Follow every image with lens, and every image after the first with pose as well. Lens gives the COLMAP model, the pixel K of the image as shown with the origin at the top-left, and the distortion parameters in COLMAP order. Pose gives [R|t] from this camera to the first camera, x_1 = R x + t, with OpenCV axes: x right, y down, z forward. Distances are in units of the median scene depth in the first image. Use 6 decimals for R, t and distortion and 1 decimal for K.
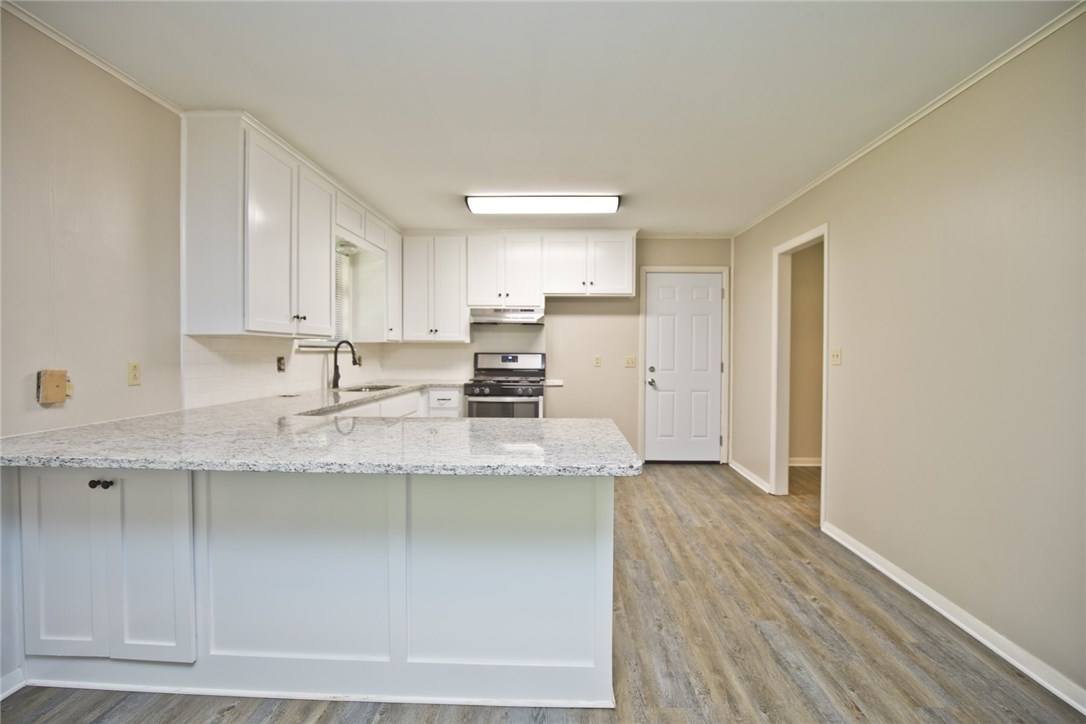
lens RADIAL K [[499.6, 0, 552.2], [0, 499.6, 359.9], [0, 0, 1]] dist [-0.033523, 0.005143]
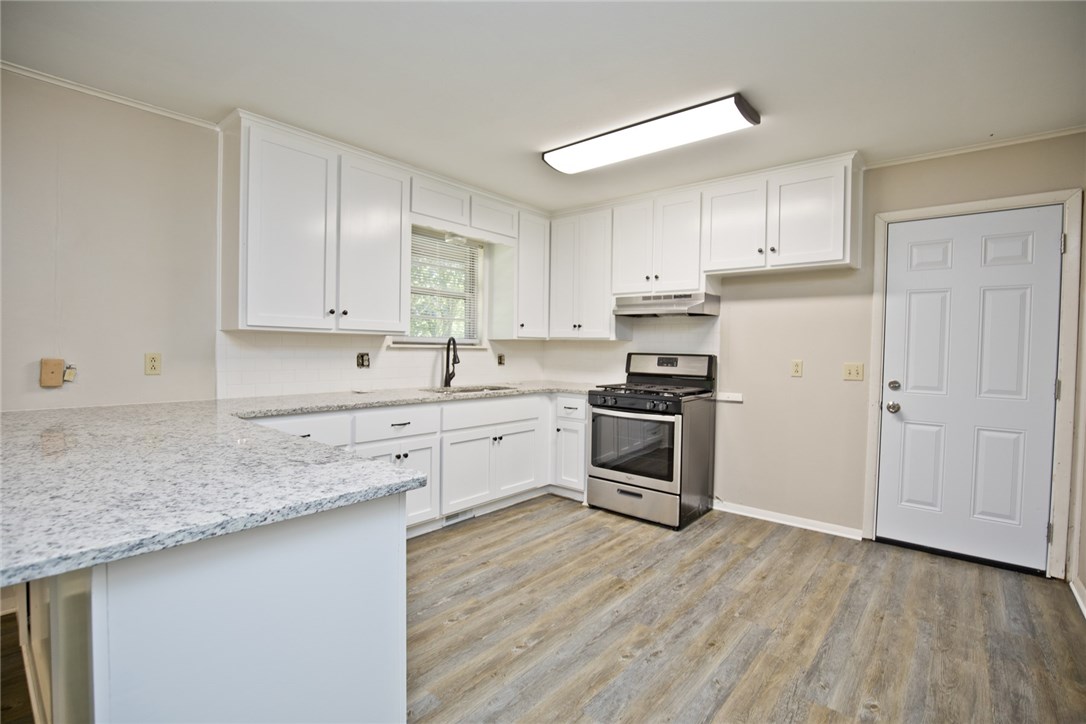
lens RADIAL K [[499.6, 0, 550.4], [0, 499.6, 361.7], [0, 0, 1]] dist [-0.033523, 0.005143]
pose [[0.782064, 0.026639, -0.622629, 0.320279], [-0.024907, 0.999624, 0.011484, -0.007893], [0.622701, 0.006526, 0.782433, 0.380942]]
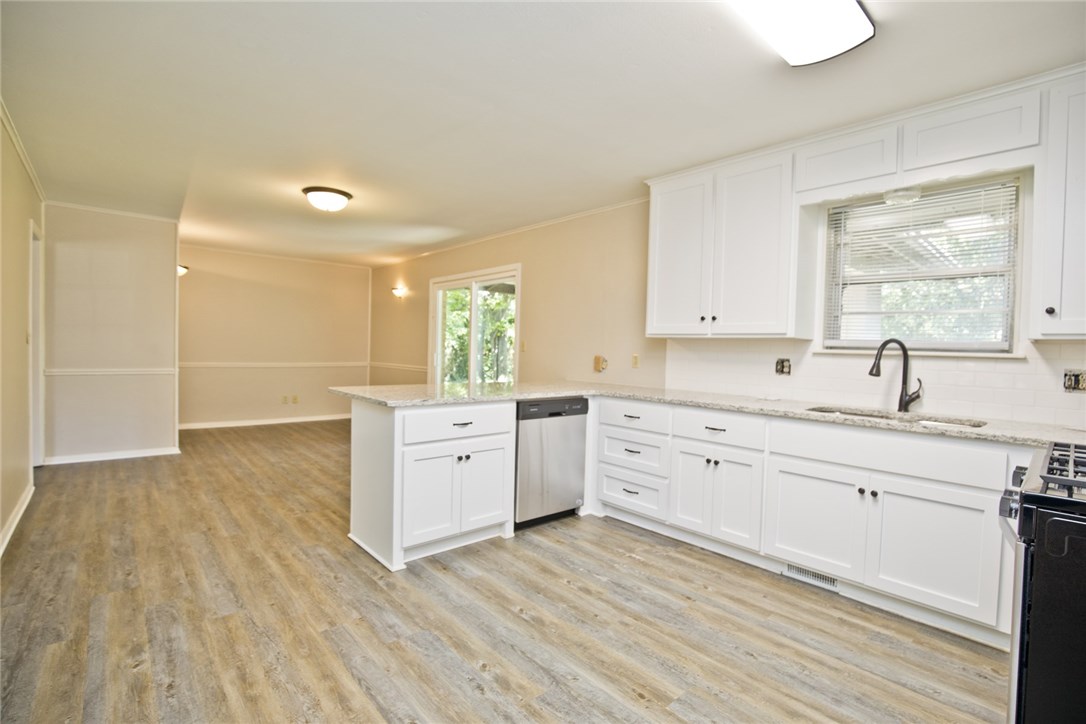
lens RADIAL K [[499.6, 0, 547.0], [0, 499.6, 363.4], [0, 0, 1]] dist [-0.033523, 0.005143]
pose [[-0.728966, -0.001238, -0.684549, 0.354513], [-0.041217, 0.998263, 0.042085, -0.015290], [0.683308, 0.058894, -0.727751, 1.171528]]
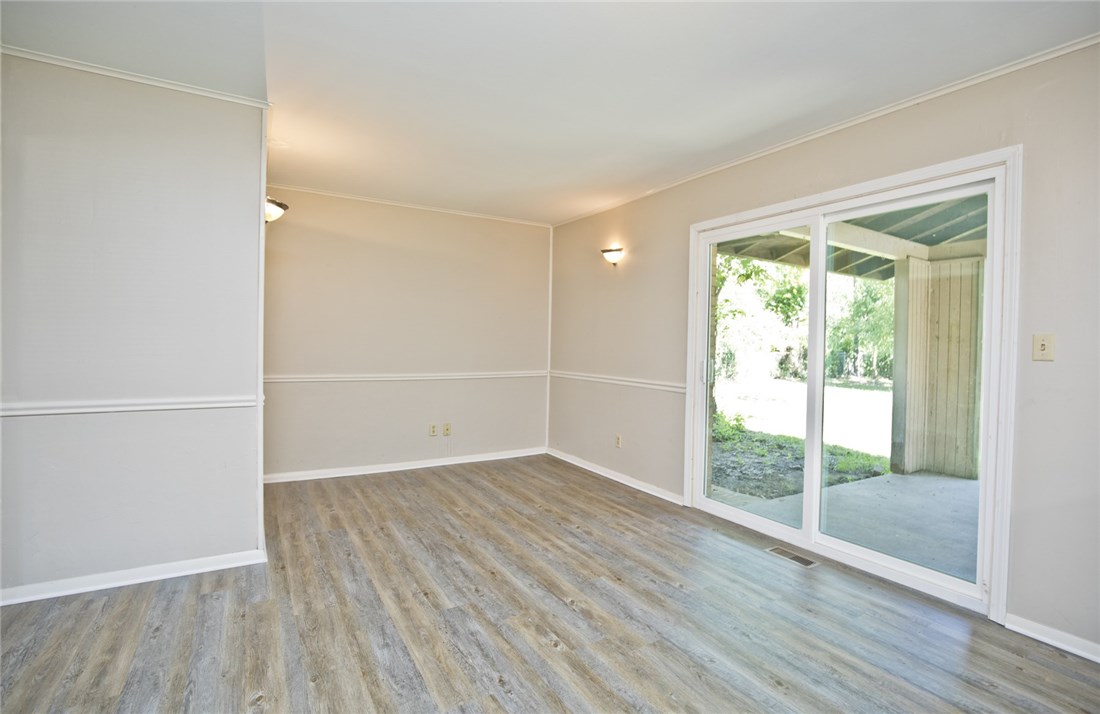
lens RADIAL K [[506.1, 0, 558.5], [0, 506.1, 351.1], [0, 0, 1]] dist [-0.028808, 0.001525]
pose [[-0.834297, -0.020526, -0.550933, 0.328058], [-0.040424, 0.998894, 0.024000, -0.010462], [0.549831, 0.042294, -0.834204, 1.014528]]
